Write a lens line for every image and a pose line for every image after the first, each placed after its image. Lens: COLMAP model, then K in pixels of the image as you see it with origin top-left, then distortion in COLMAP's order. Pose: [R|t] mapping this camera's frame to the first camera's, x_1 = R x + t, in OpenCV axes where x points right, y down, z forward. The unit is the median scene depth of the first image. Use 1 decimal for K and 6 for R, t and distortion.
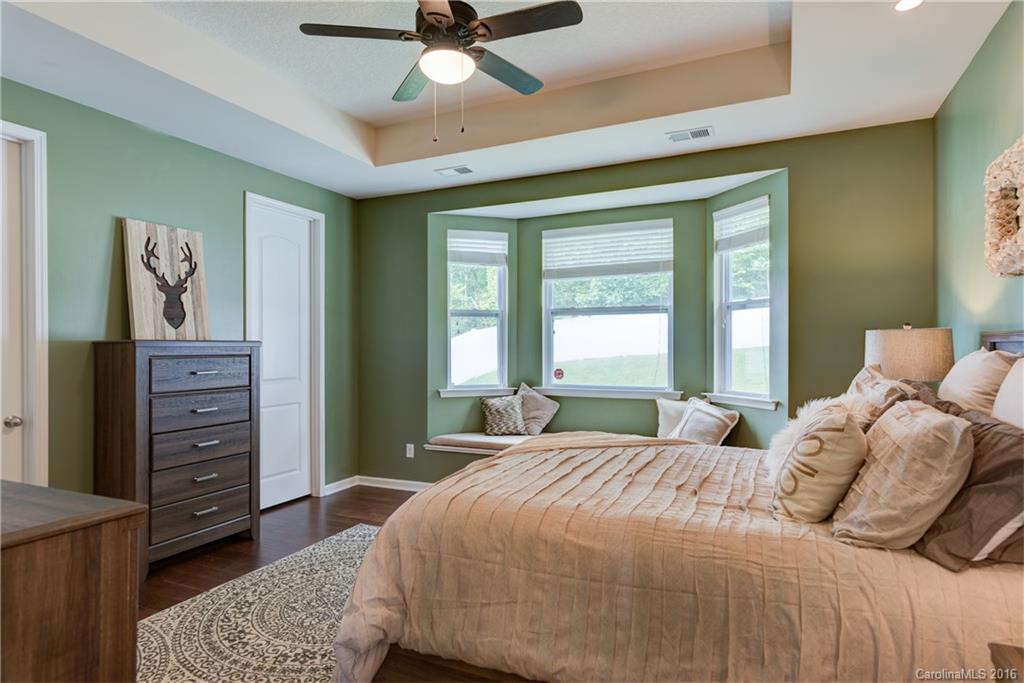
lens RADIAL K [[570.0, 0, 512.1], [0, 570.0, 342.7], [0, 0, 1]] dist [0.005939, 0.000738]
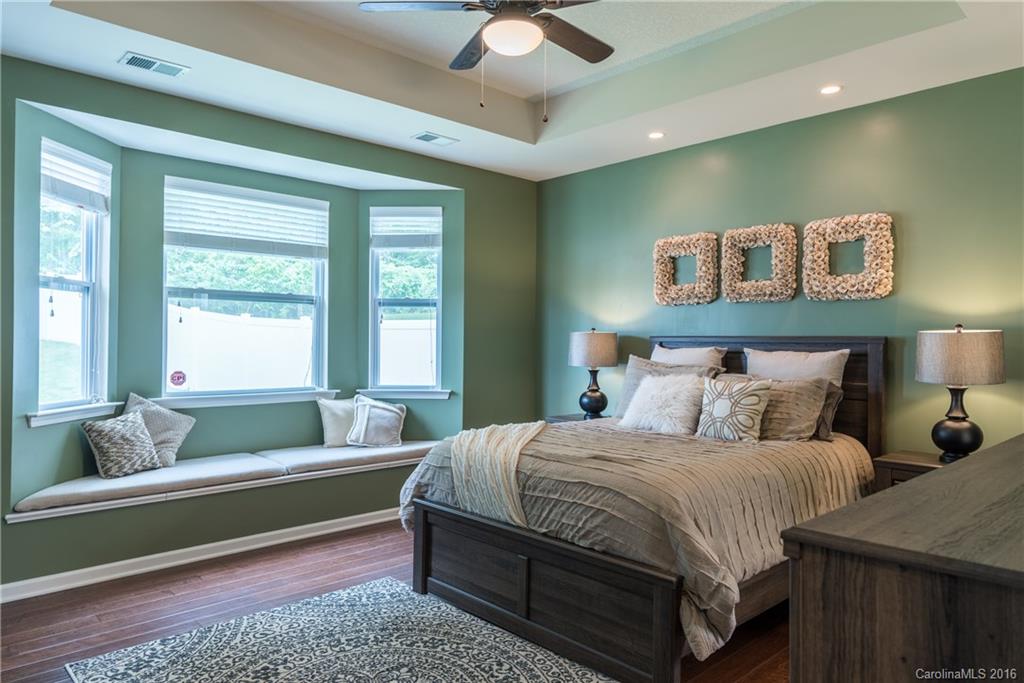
lens RADIAL K [[674.2, 0, 512.6], [0, 674.2, 342.9], [0, 0, 1]] dist [0.002968, 0.002163]
pose [[0.369188, 0.005011, 0.929341, -0.613166], [-0.015318, 0.999882, 0.000694, 0.003631], [-0.929228, -0.014492, 0.369221, 0.320898]]
